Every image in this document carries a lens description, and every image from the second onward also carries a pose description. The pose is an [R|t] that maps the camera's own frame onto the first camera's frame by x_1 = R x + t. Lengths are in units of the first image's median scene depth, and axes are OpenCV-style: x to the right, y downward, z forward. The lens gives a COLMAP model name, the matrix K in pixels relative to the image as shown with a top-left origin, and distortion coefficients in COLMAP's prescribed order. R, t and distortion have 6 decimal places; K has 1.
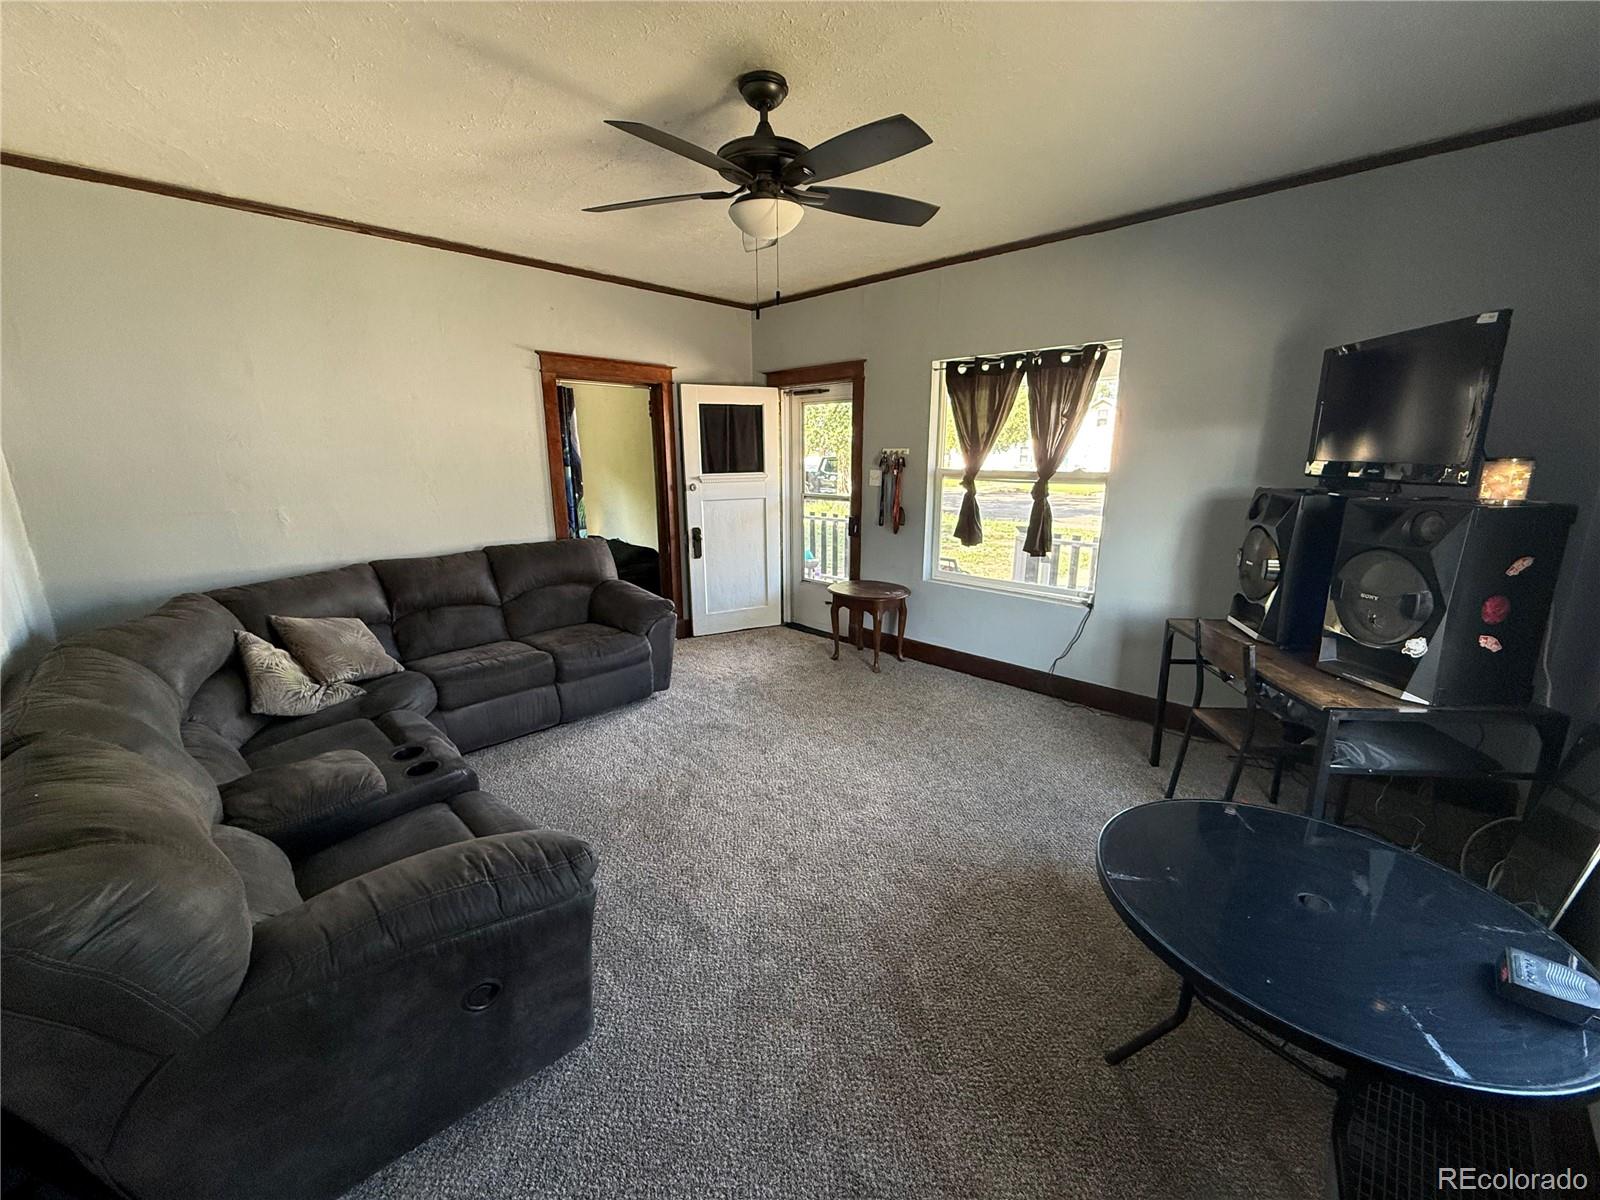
lens RADIAL K [[635.2, 0, 796.9], [0, 635.2, 599.0], [0, 0, 1]] dist [0.000479, -0.000434]
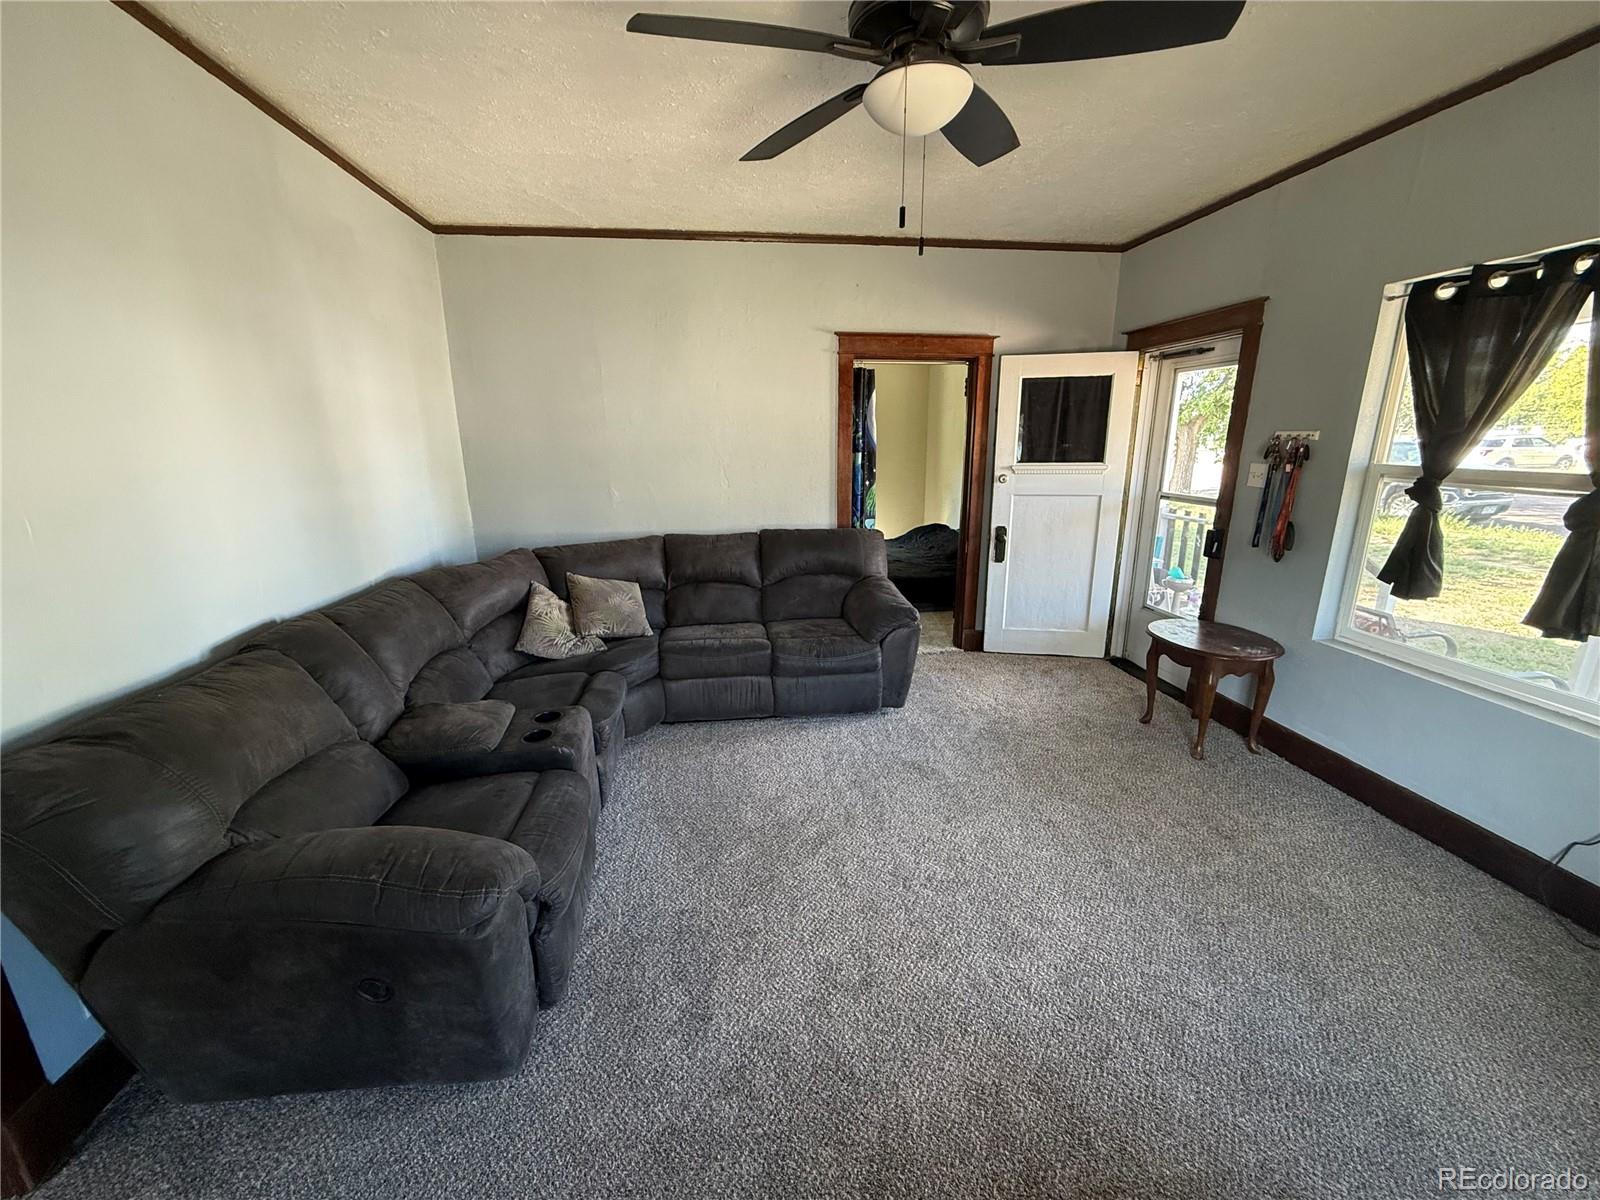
lens RADIAL K [[635.2, 0, 796.2], [0, 635.2, 598.6], [0, 0, 1]] dist [0.000479, -0.000434]
pose [[0.788733, 0.150912, -0.595925, 0.176999], [-0.135698, 0.988227, 0.070656, -0.048154], [0.599572, 0.025137, 0.799926, 0.193265]]
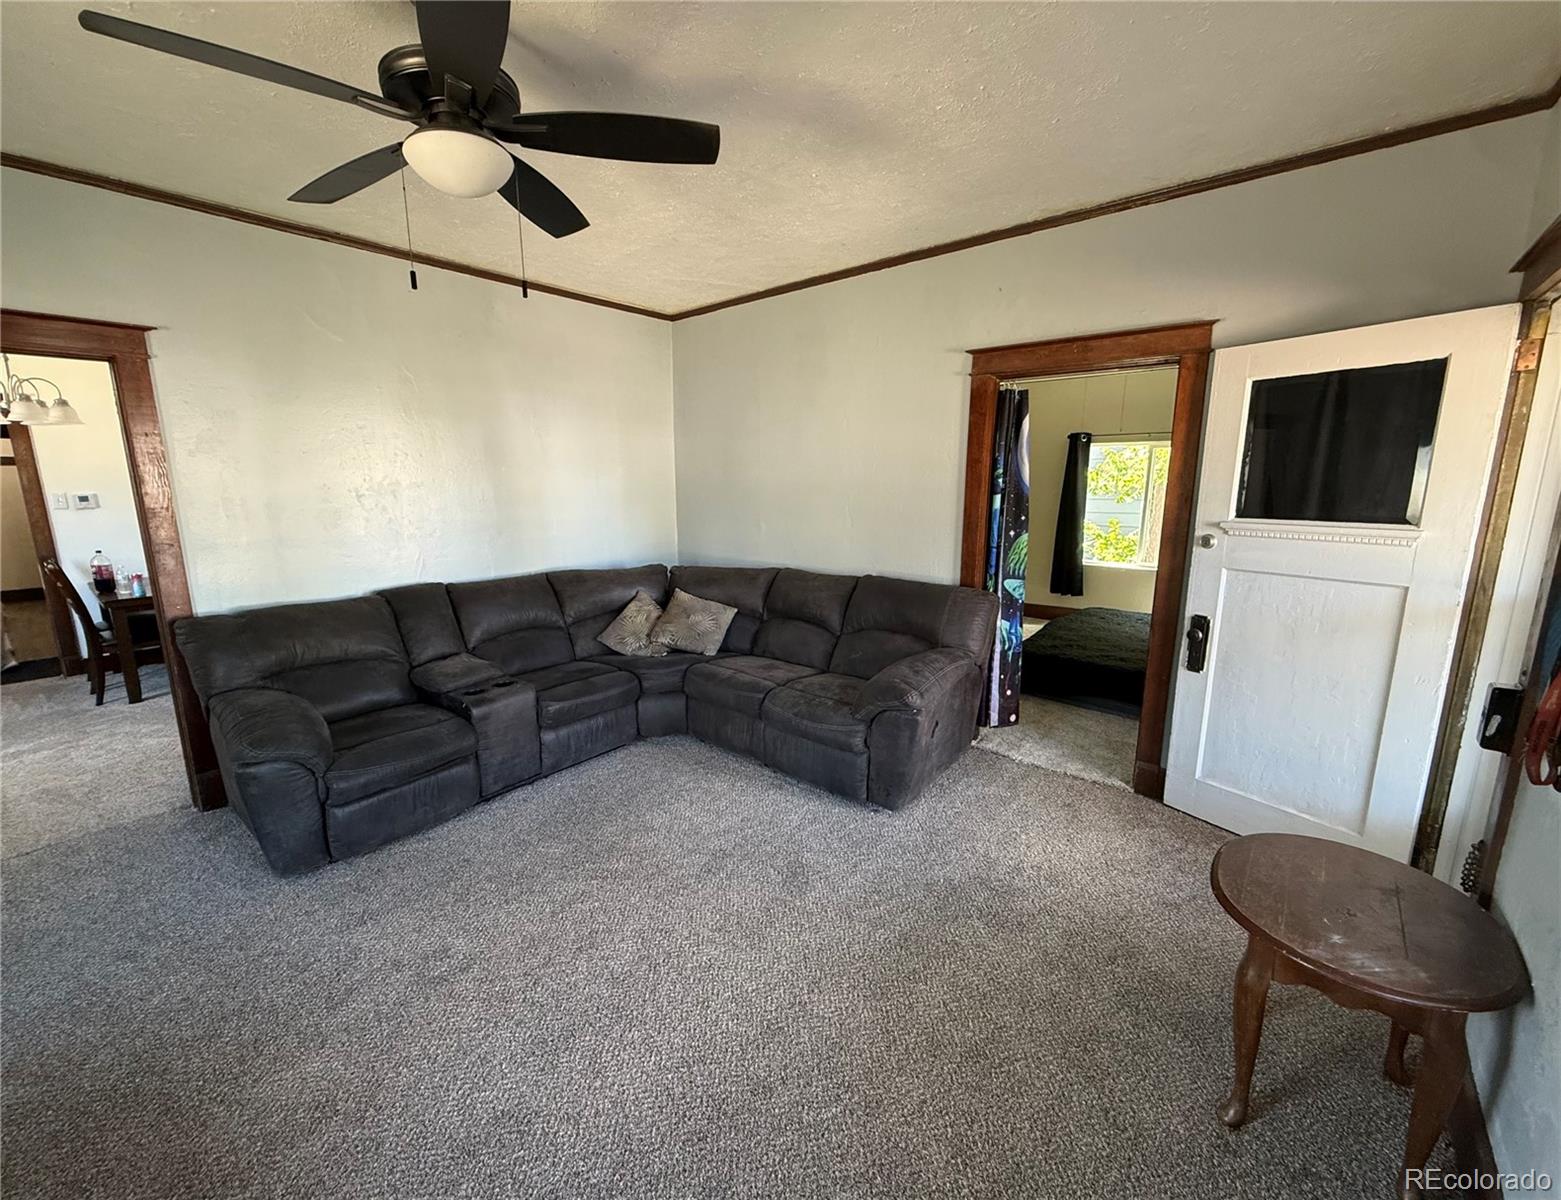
lens RADIAL K [[634.6, 0, 758.2], [0, 634.6, 600.4], [0, 0, 1]] dist [-0.003208, -0.000010]
pose [[0.066449, 0.193514, -0.978845, 0.409603], [-0.222817, 0.959117, 0.174488, -0.163566], [0.972593, 0.206509, 0.106851, 0.700471]]
